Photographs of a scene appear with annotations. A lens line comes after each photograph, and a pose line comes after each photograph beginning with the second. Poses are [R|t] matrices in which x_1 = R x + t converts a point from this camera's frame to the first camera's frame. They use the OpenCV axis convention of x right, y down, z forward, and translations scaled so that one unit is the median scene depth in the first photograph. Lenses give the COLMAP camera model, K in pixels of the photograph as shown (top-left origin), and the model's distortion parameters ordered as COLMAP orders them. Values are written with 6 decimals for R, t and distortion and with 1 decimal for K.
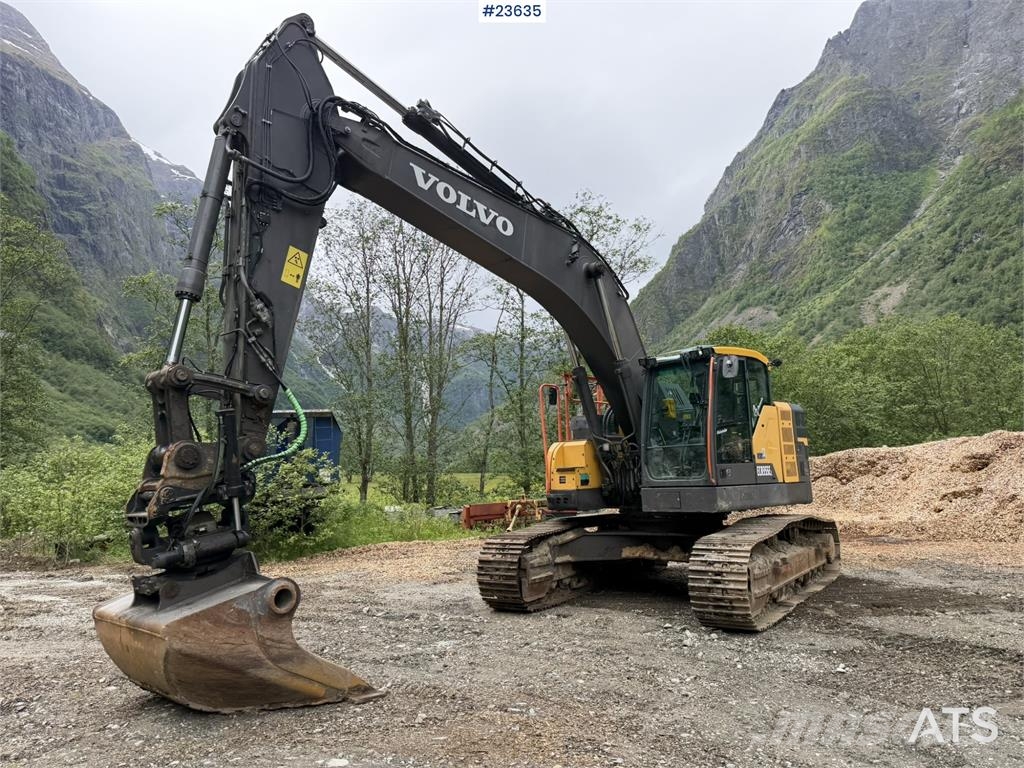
lens RADIAL K [[719.3, 0, 517.4], [0, 719.3, 384.6], [0, 0, 1]] dist [0.081847, -0.132895]
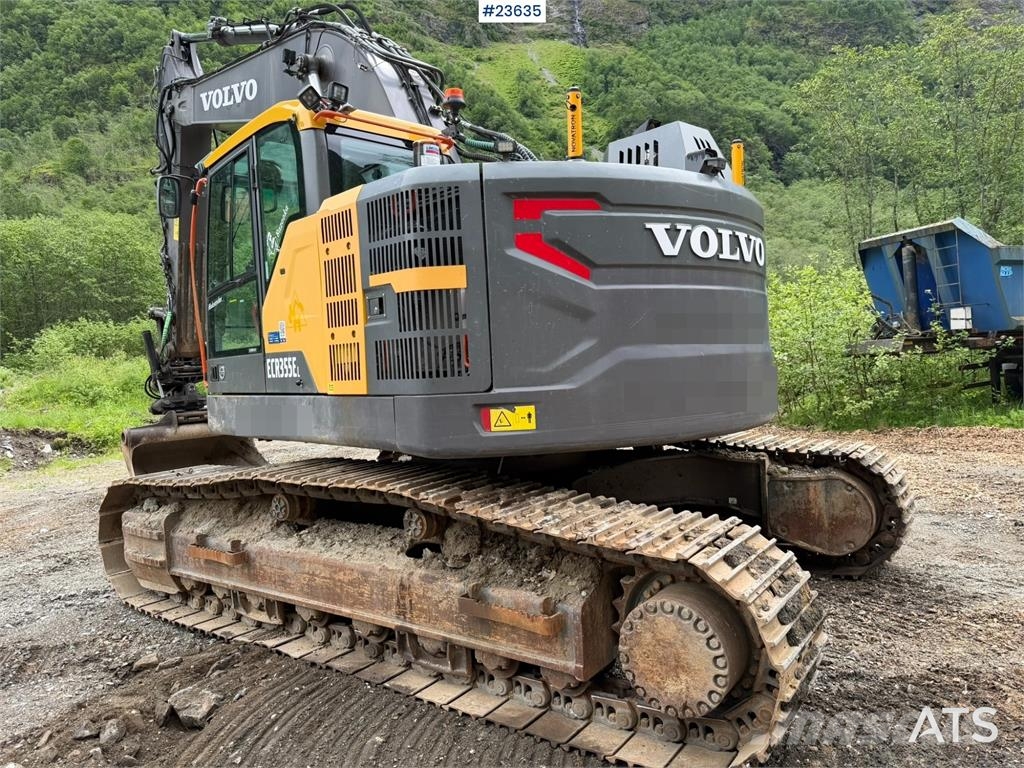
lens RADIAL K [[724.4, 0, 511.6], [0, 724.4, 385.4], [0, 0, 1]] dist [0.004834, -0.002619]
pose [[-0.035915, 0.076715, -0.996406, 0.813639], [0.181317, 0.981002, 0.068993, 0.124737], [0.982769, -0.178187, -0.049142, 1.172810]]
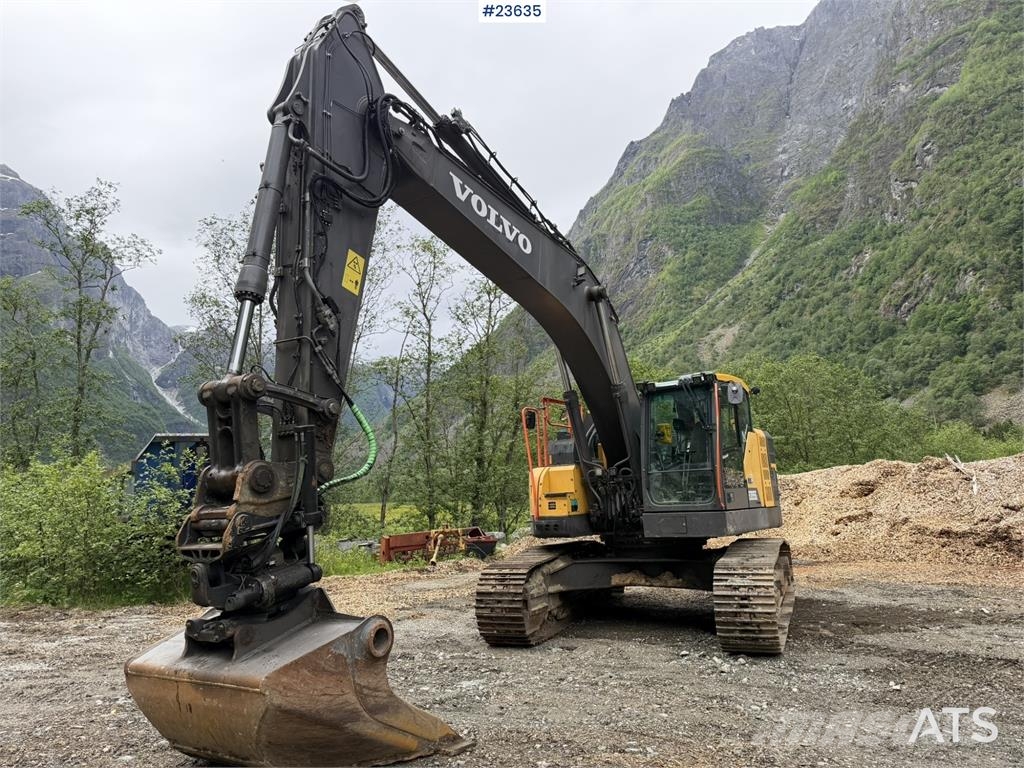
lens RADIAL K [[719.4, 0, 512.6], [0, 719.4, 375.9], [0, 0, 1]] dist [0.076423, -0.115293]
pose [[0.981207, 0.026535, 0.191125, -0.194933], [-0.016573, 0.998428, -0.053536, 0.010370], [-0.192245, 0.049362, 0.980105, 0.048612]]
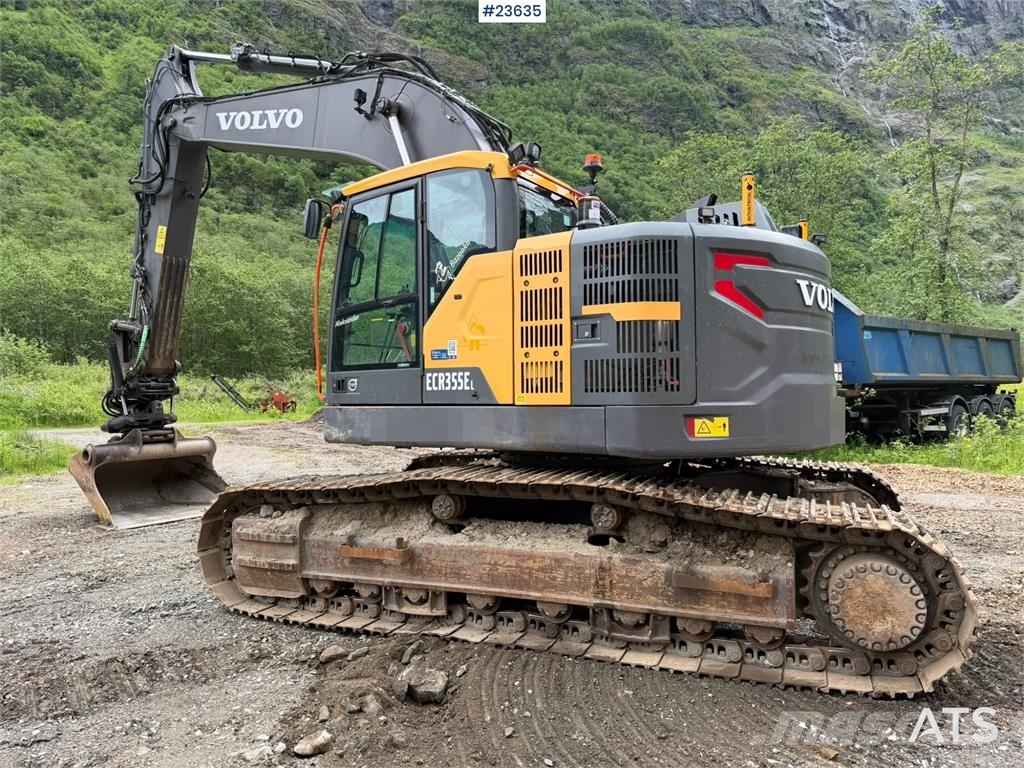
lens RADIAL K [[719.4, 0, 512.6], [0, 719.4, 375.9], [0, 0, 1]] dist [0.076423, -0.115293]
pose [[0.199060, 0.011626, -0.979918, 0.873434], [0.130837, 0.990663, 0.038332, 0.100589], [0.971214, -0.135840, 0.195680, 0.944515]]
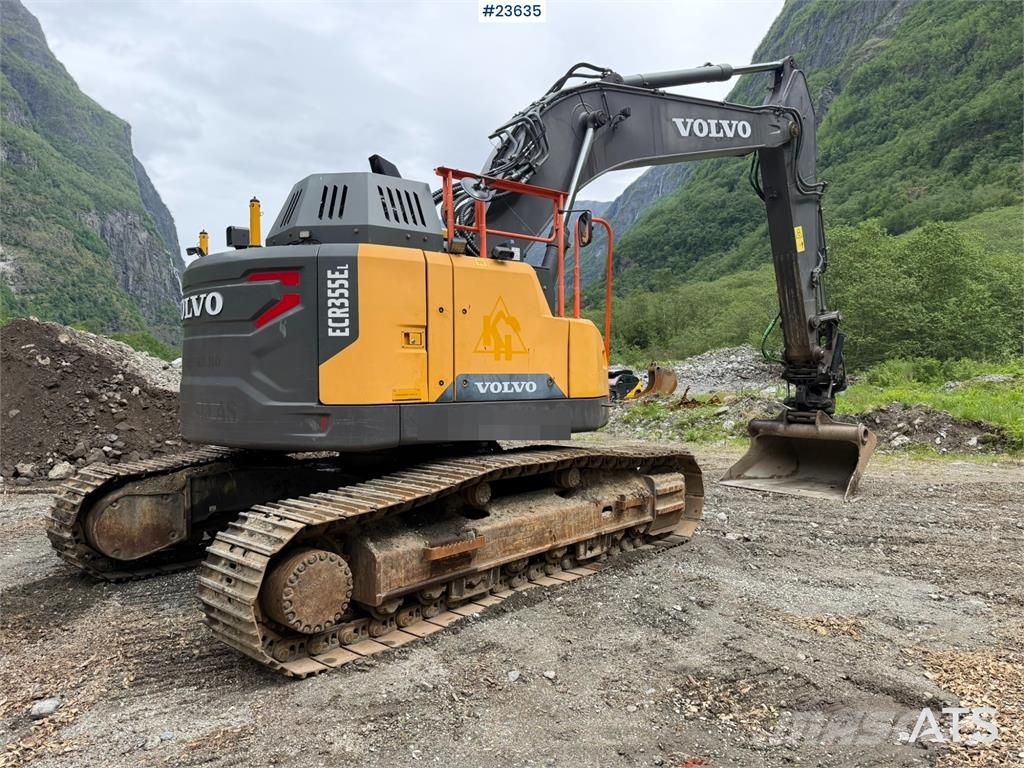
lens RADIAL K [[721.9, 0, 524.0], [0, 721.9, 387.1], [0, 0, 1]] dist [0.039781, -0.042832]
pose [[-0.990952, 0.033974, 0.129843, 0.038775], [0.018962, 0.993167, -0.115153, 0.234803], [-0.132868, -0.111649, -0.984825, 1.831148]]
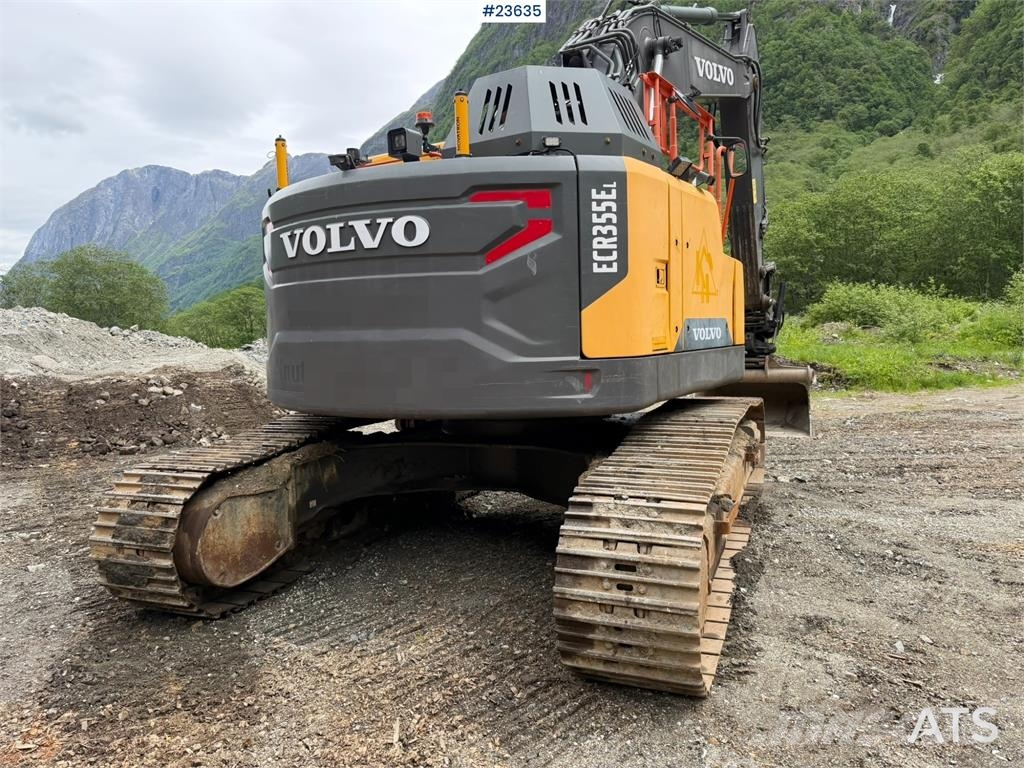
lens RADIAL K [[723.3, 0, 524.7], [0, 723.3, 379.2], [0, 0, 1]] dist [0.028664, -0.034680]
pose [[-0.974051, 0.076841, -0.212885, 0.376840], [0.089992, 0.994543, -0.052775, 0.215270], [0.207668, -0.070564, -0.975651, 1.734520]]
